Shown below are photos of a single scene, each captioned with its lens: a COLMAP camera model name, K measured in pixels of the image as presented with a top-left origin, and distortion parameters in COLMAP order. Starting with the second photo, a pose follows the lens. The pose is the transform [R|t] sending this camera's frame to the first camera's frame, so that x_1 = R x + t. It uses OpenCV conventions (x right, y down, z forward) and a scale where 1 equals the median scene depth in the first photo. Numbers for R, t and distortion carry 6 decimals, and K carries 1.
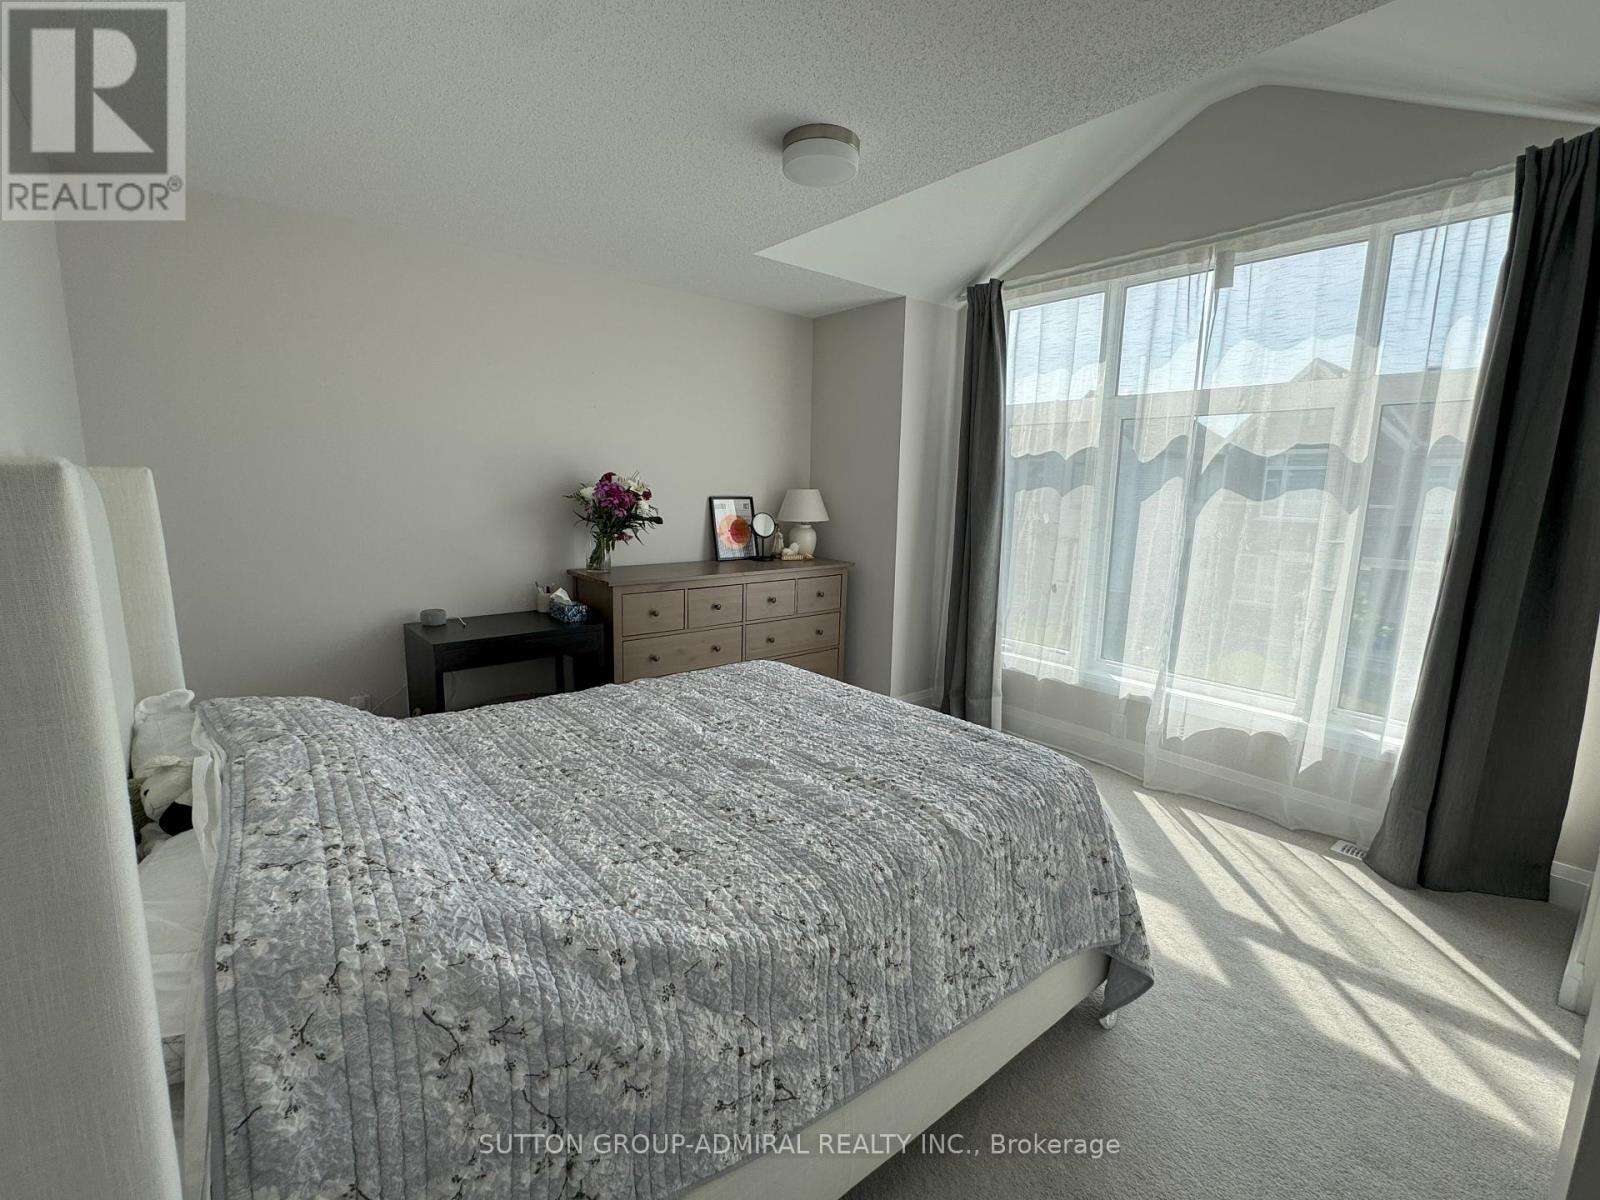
lens RADIAL K [[726.0, 0, 800.0], [0, 726.0, 600.0], [0, 0, 1]] dist [-0.000386, -0.000020]
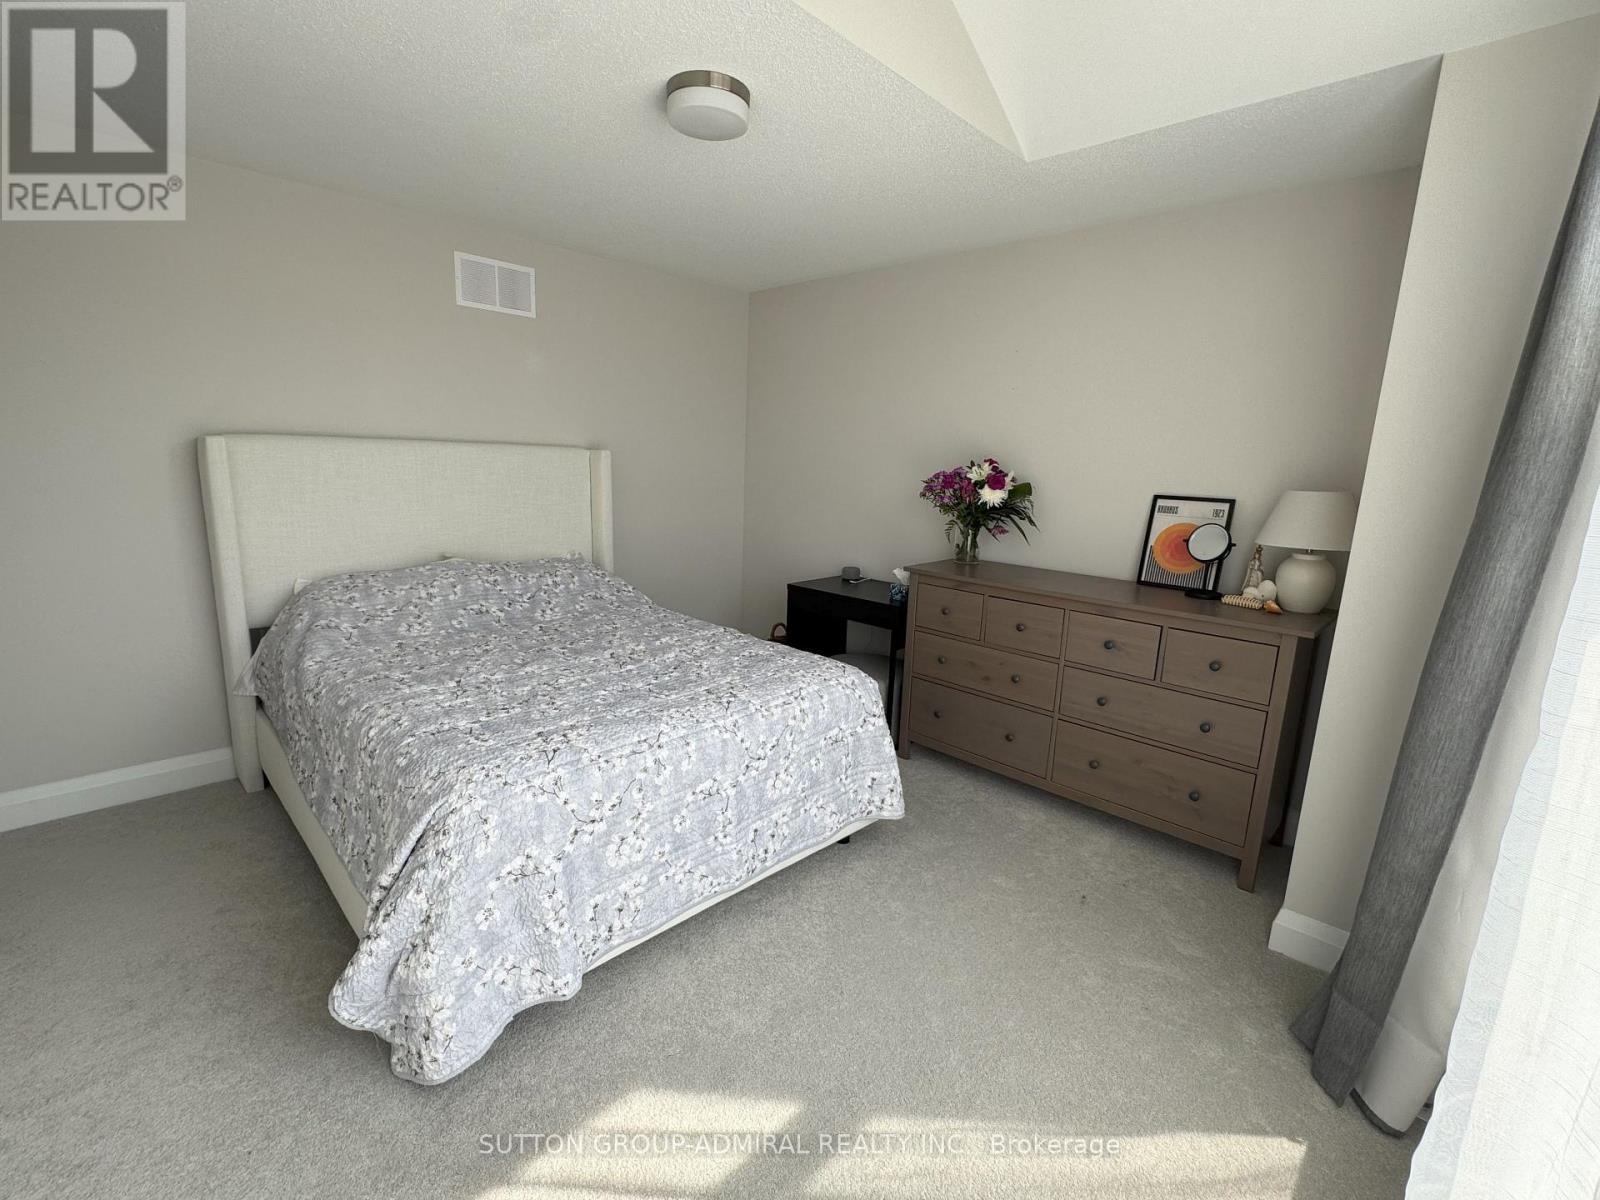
lens RADIAL K [[726.0, 0, 800.0], [0, 726.0, 600.0], [0, 0, 1]] dist [-0.000386, -0.000020]
pose [[0.117860, 0.183069, -0.976010, 0.583147], [-0.195169, 0.967961, 0.157991, -0.093760], [0.973662, 0.171866, 0.149813, 0.618559]]
